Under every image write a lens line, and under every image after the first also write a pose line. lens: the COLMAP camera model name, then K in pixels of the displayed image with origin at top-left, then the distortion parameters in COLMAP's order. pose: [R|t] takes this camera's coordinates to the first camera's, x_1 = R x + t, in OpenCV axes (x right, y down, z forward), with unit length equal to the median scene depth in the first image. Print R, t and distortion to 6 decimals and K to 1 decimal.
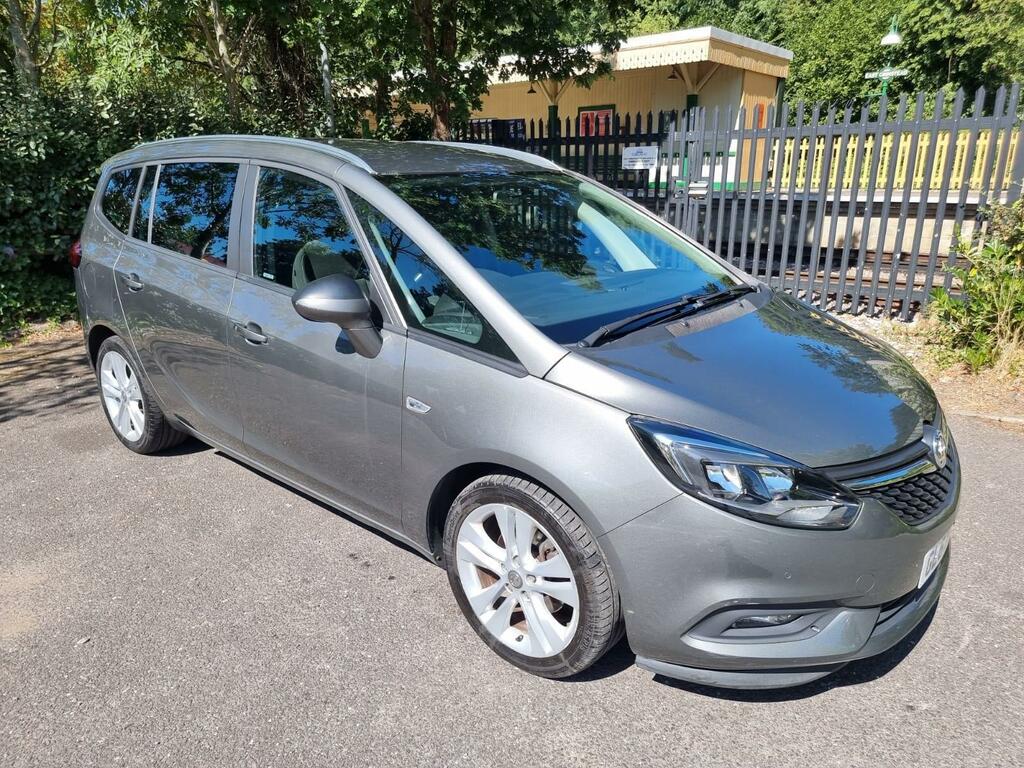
lens RADIAL K [[688.8, 0, 508.6], [0, 688.8, 381.6], [0, 0, 1]] dist [0.085546, -0.067776]
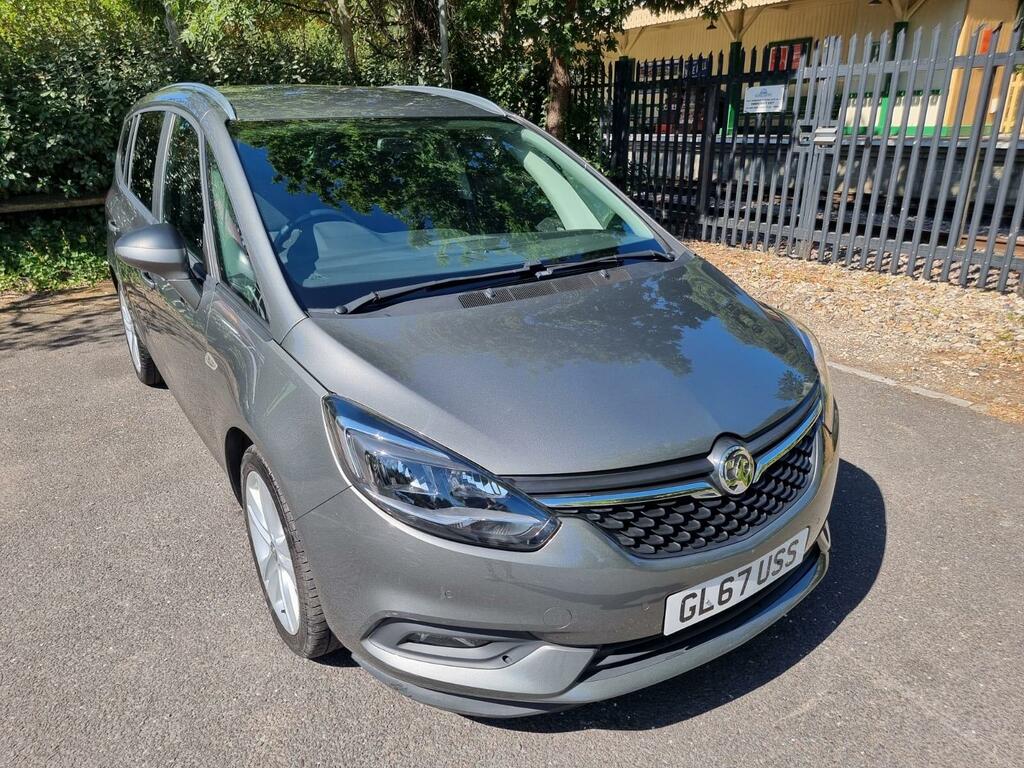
lens RADIAL K [[688.8, 0, 508.6], [0, 688.8, 381.6], [0, 0, 1]] dist [0.085546, -0.067776]
pose [[0.960009, 0.089349, -0.265329, 0.154743], [-0.071819, 0.994589, 0.075069, -0.012286], [0.270600, -0.053012, 0.961231, 0.048684]]
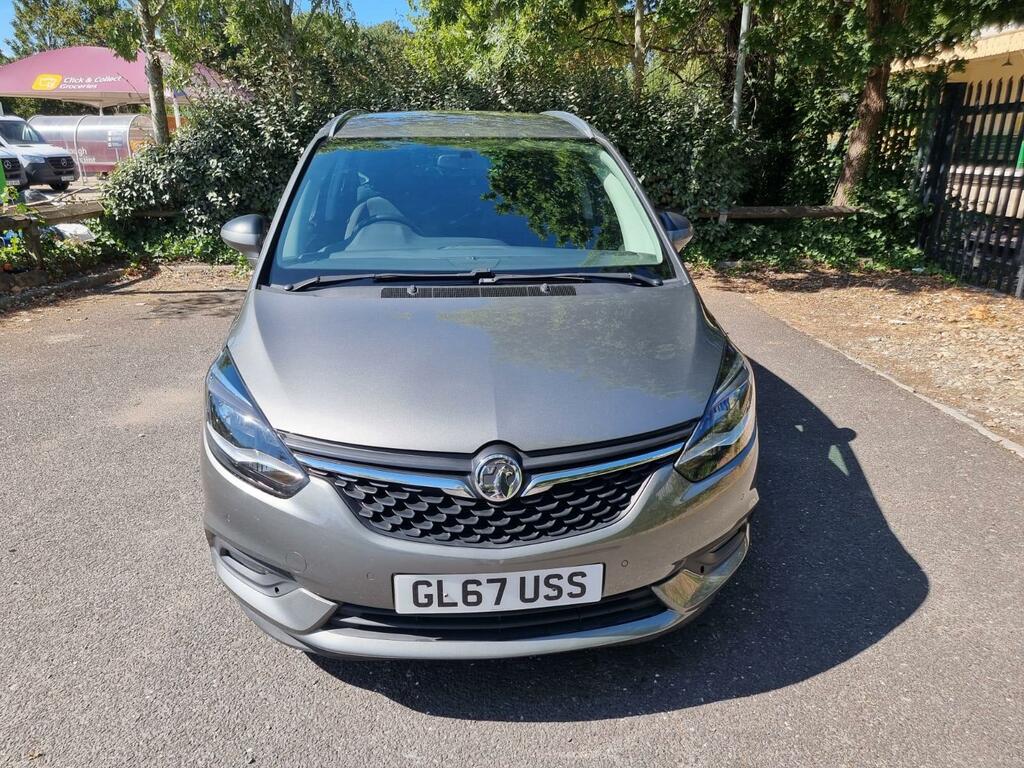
lens RADIAL K [[692.7, 0, 512.0], [0, 692.7, 384.0], [0, 0, 1]] dist [0.055463, -0.000114]
pose [[0.720559, 0.227684, -0.654947, 0.307268], [-0.212170, 0.971645, 0.104355, -0.026340], [0.660136, 0.063766, 0.748435, 0.111298]]
